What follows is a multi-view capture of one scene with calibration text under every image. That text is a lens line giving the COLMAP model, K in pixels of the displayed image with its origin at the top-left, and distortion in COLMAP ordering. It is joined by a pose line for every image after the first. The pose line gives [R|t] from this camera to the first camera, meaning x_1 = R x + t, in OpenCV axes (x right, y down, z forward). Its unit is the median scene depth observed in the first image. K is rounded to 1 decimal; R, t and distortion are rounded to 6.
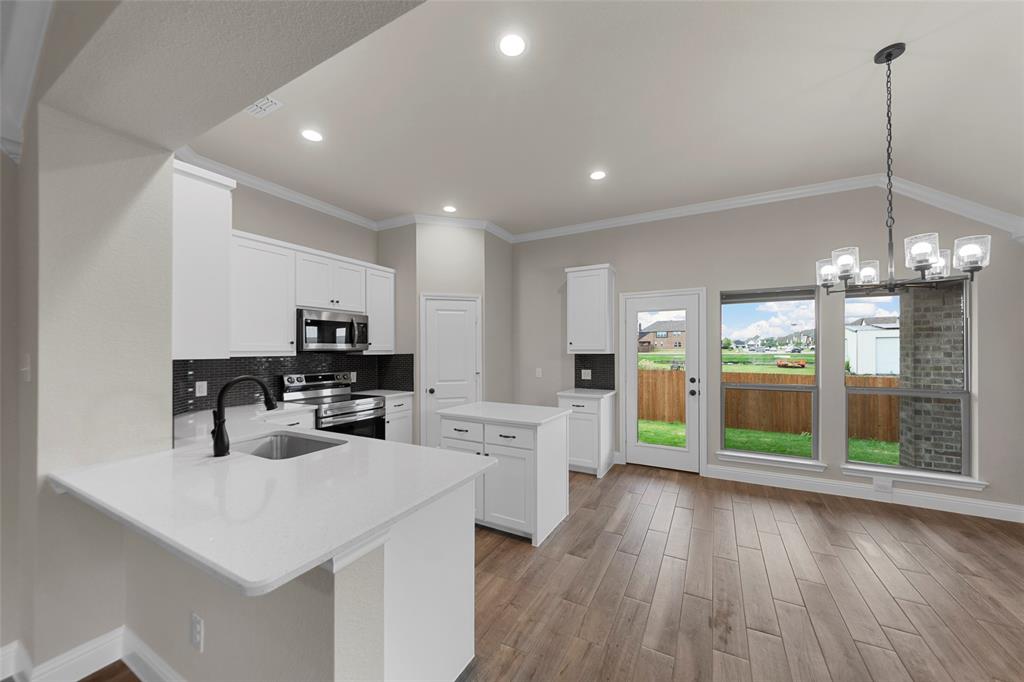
lens RADIAL K [[367.8, 0, 515.1], [0, 367.8, 347.7], [0, 0, 1]] dist [-0.001046, -0.000159]
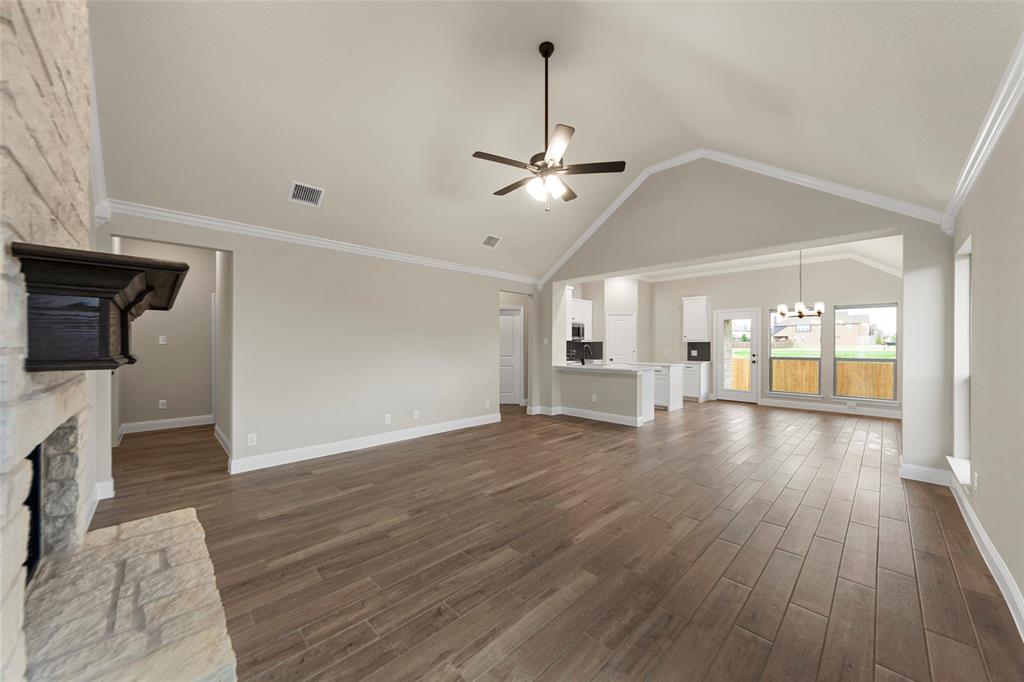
lens RADIAL K [[366.6, 0, 513.6], [0, 366.6, 348.7], [0, 0, 1]] dist [-0.000603, -0.000121]
pose [[0.955436, 0.006921, -0.295116, -0.151536], [-0.002588, 0.999883, 0.015072, 0.027080], [0.295186, -0.013636, 0.955342, -1.187130]]
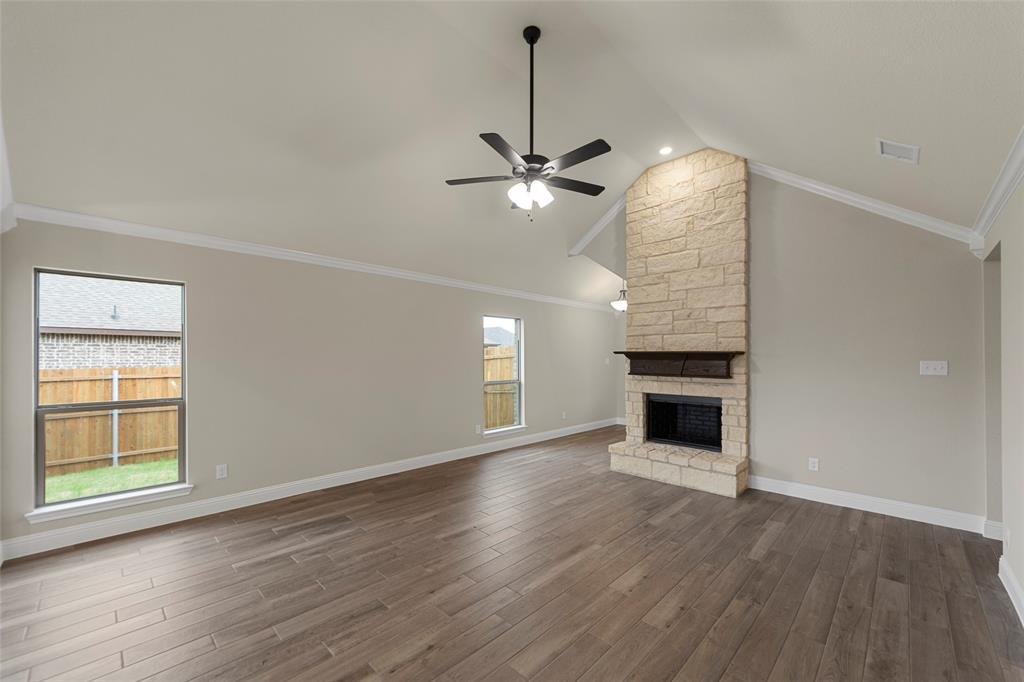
lens RADIAL K [[407.9, 0, 515.1], [0, 407.9, 357.1], [0, 0, 1]] dist [0.001228, 0.000020]
pose [[-0.963204, 0.000825, 0.268772, -0.473168], [-0.001311, 0.999969, -0.007766, 0.002198], [-0.268770, -0.007833, -0.963173, 0.240234]]
